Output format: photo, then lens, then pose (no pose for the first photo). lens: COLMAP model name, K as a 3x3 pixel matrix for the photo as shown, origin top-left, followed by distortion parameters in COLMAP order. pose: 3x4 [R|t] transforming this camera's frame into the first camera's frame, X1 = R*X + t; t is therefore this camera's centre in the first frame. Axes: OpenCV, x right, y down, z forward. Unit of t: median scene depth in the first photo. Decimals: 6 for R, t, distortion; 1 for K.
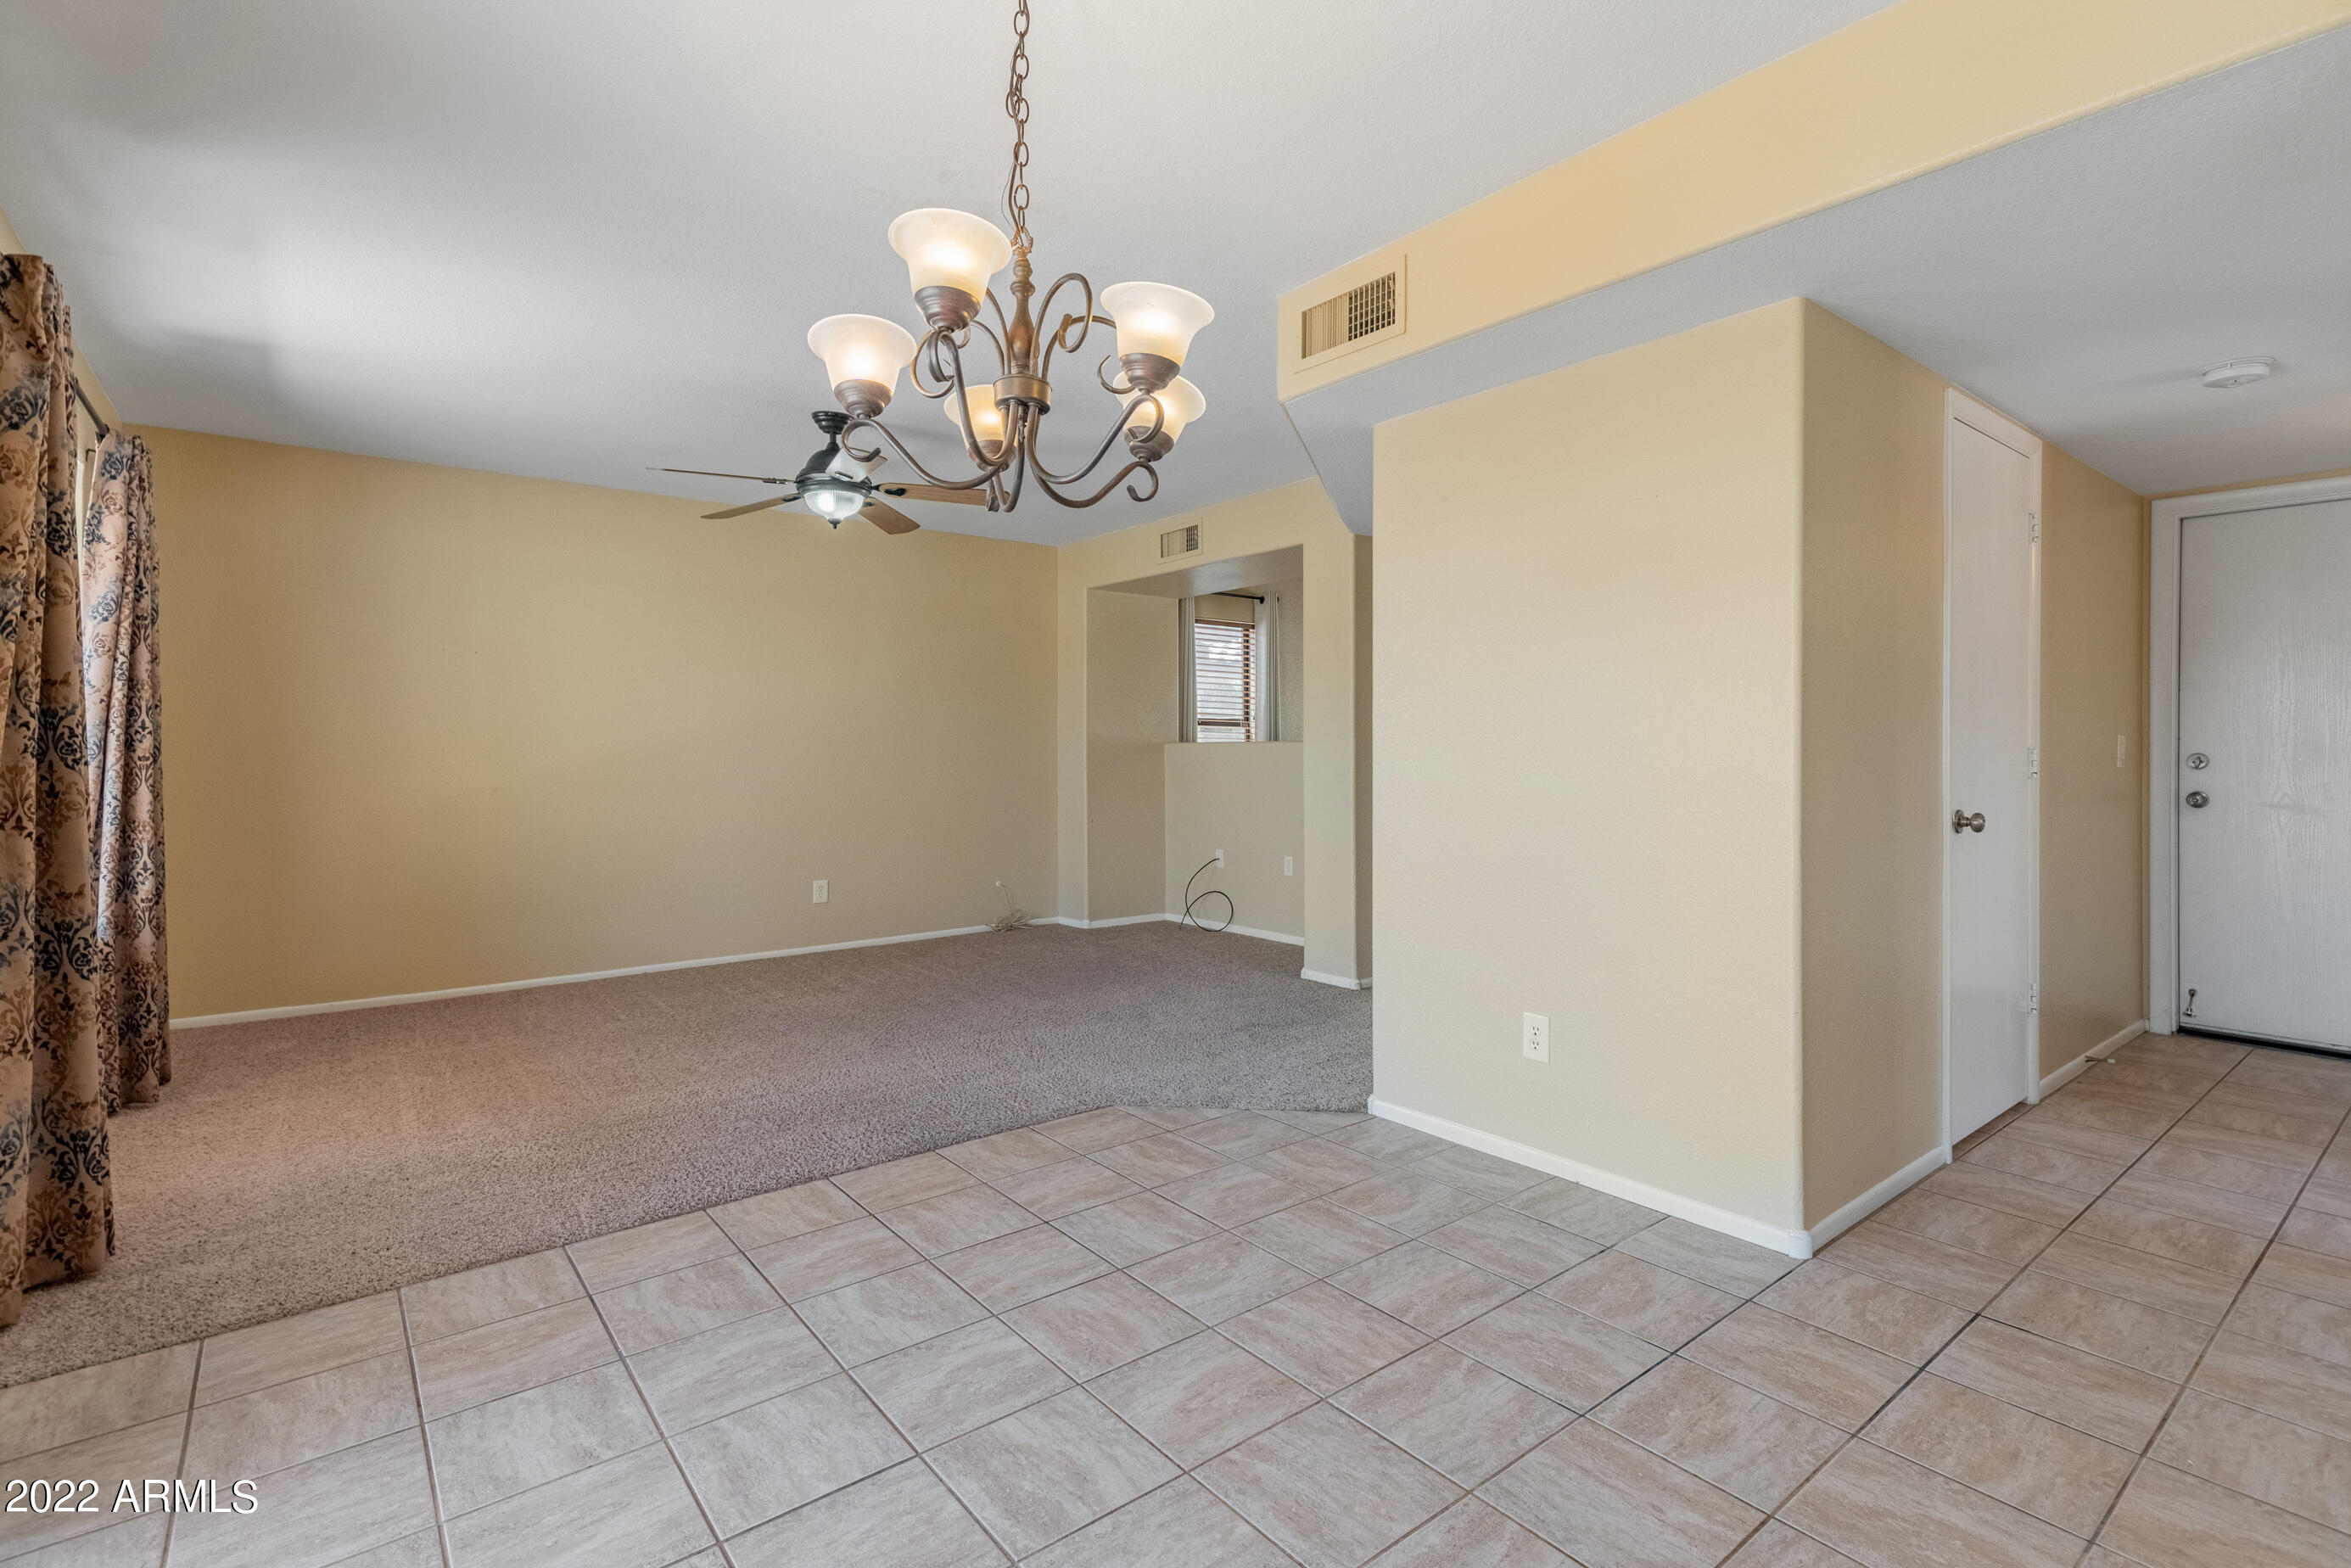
lens RADIAL K [[1088.8, 0, 1188.3], [0, 1088.8, 738.8], [0, 0, 1]] dist [0.003764, 0.000339]
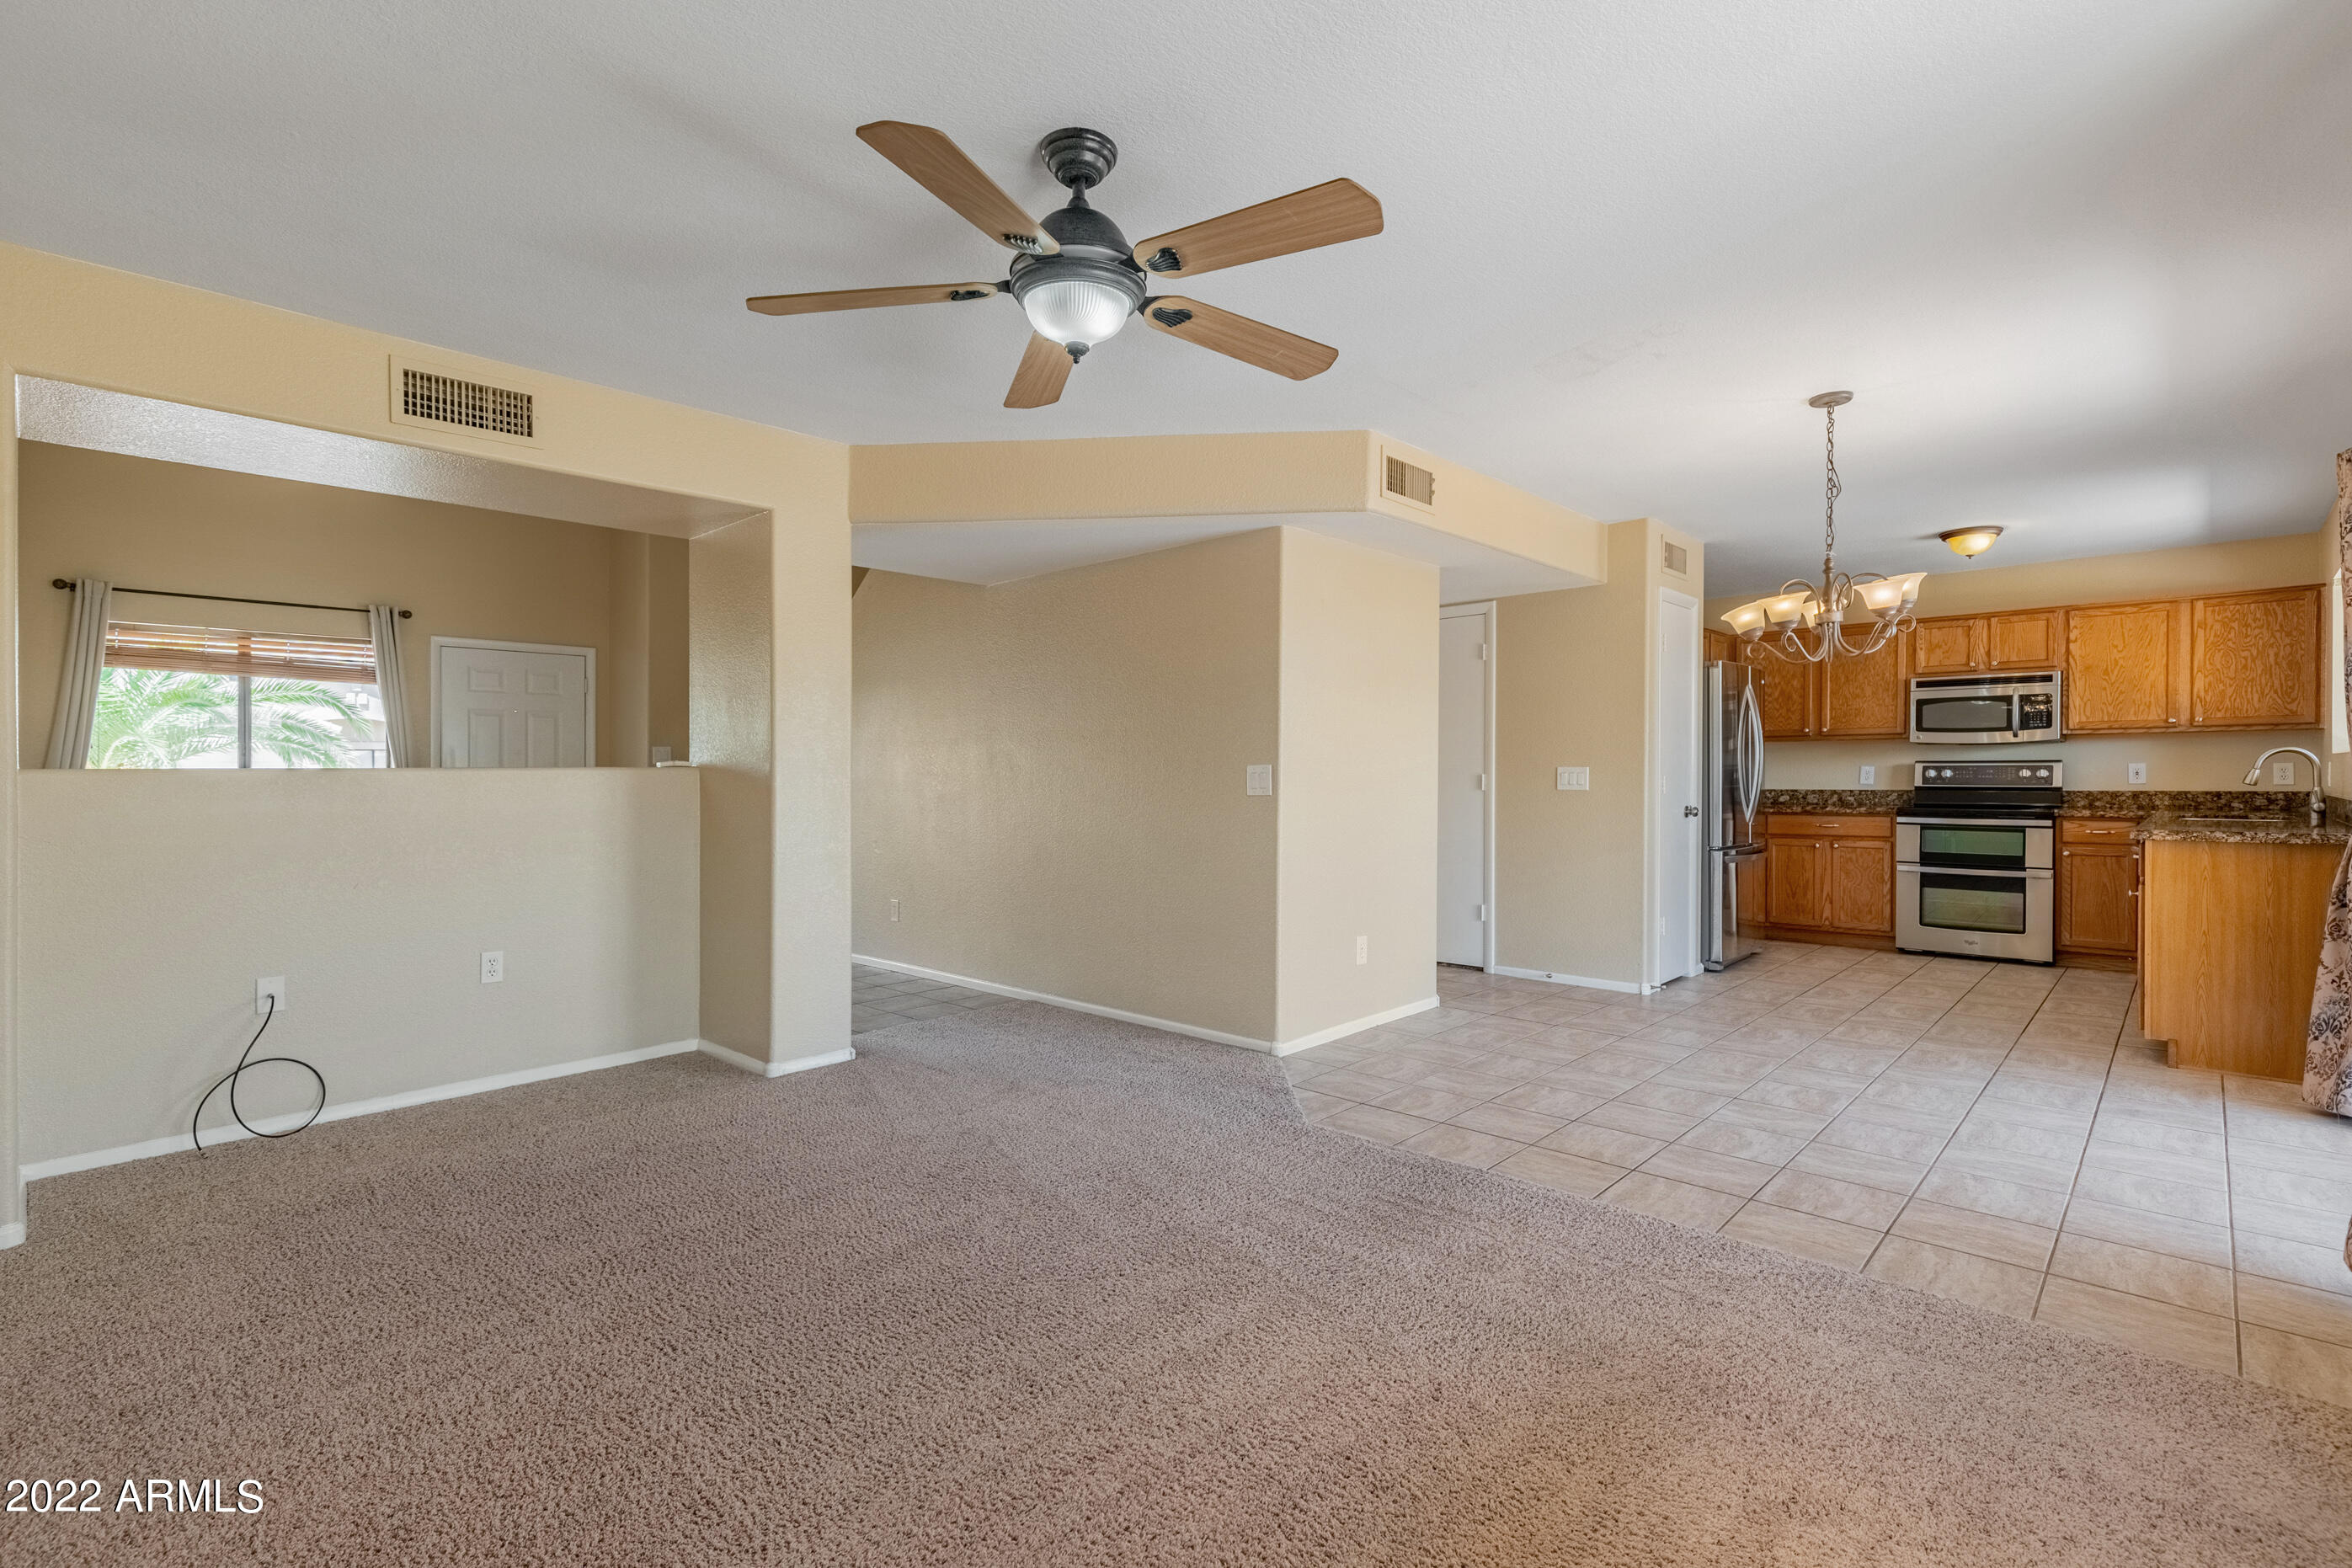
lens RADIAL K [[1076.7, 0, 1182.8], [0, 1076.7, 784.4], [0, 0, 1]] dist [0.011078, -0.000730]
pose [[-0.133562, -0.008158, 0.991007, -1.265877], [-0.002409, 0.999966, 0.007907, 0.012685], [-0.991037, -0.001332, -0.133577, 1.507287]]
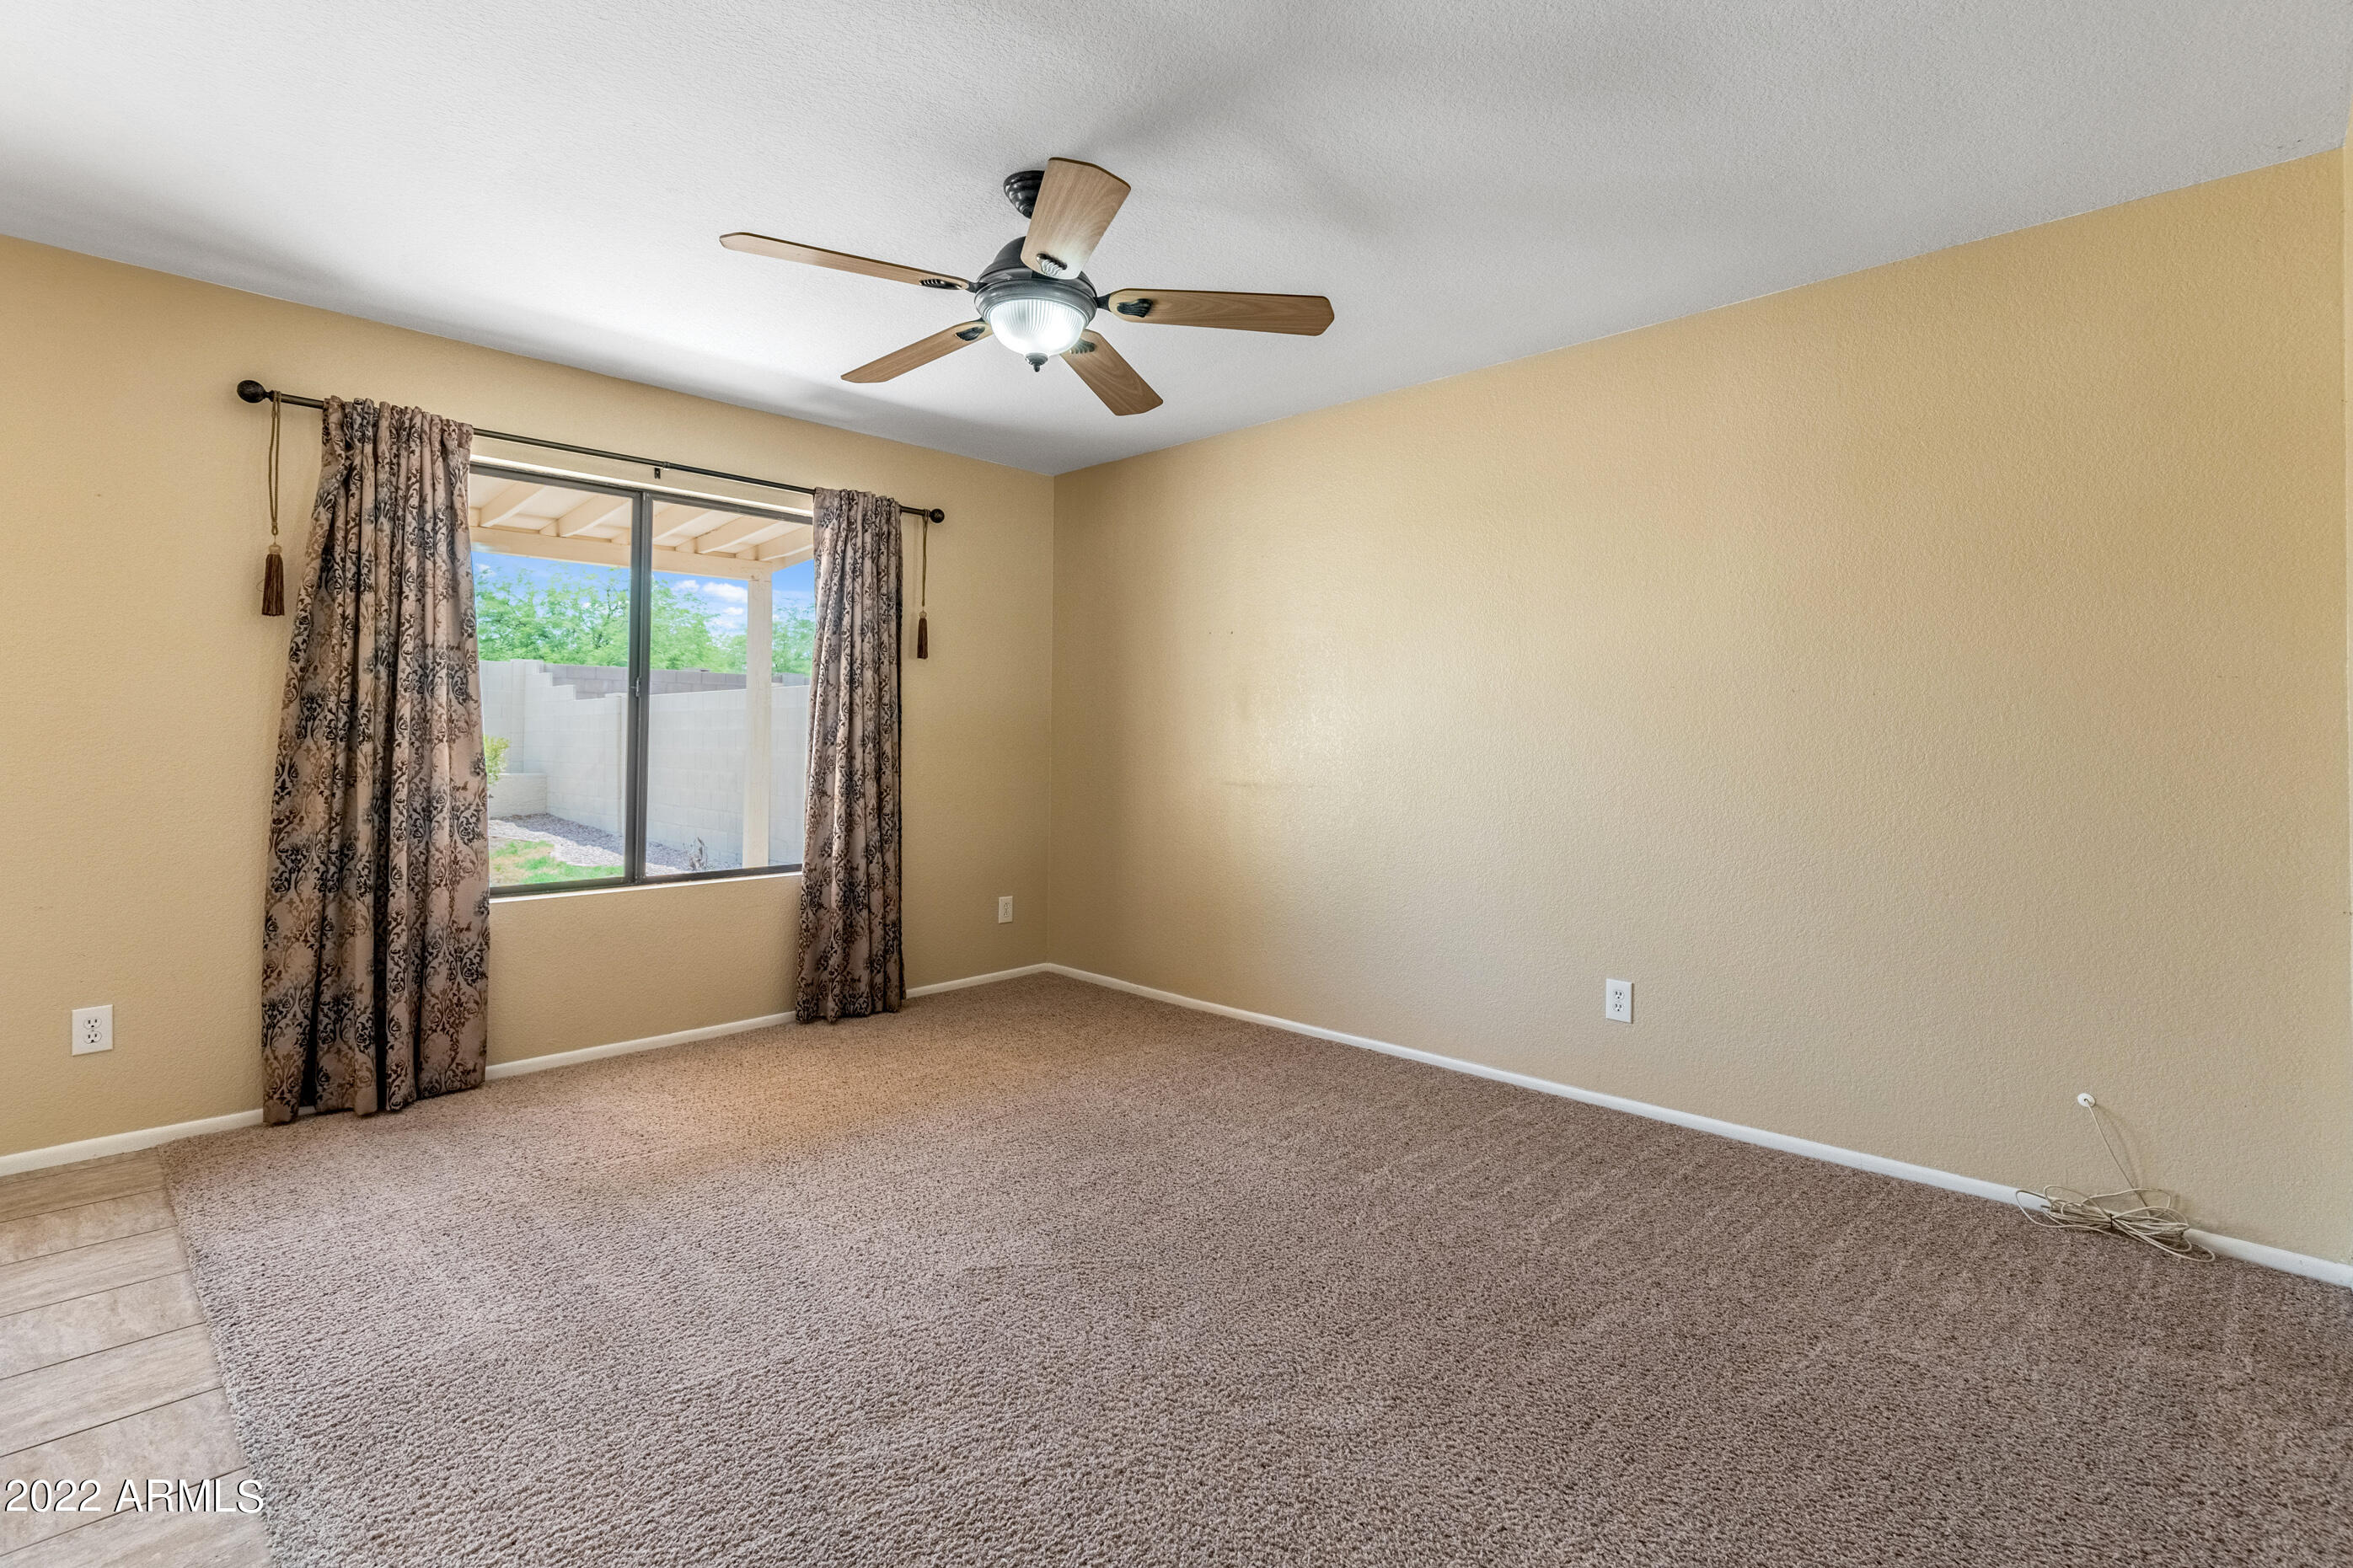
lens RADIAL K [[1089.6, 0, 1189.3], [0, 1089.6, 738.7], [0, 0, 1]] dist [0.003764, 0.000339]
pose [[0.123429, -0.000877, -0.992353, 0.397276], [0.001826, 0.999998, -0.000656, 0.013185], [0.992352, -0.001732, 0.123430, 1.501663]]
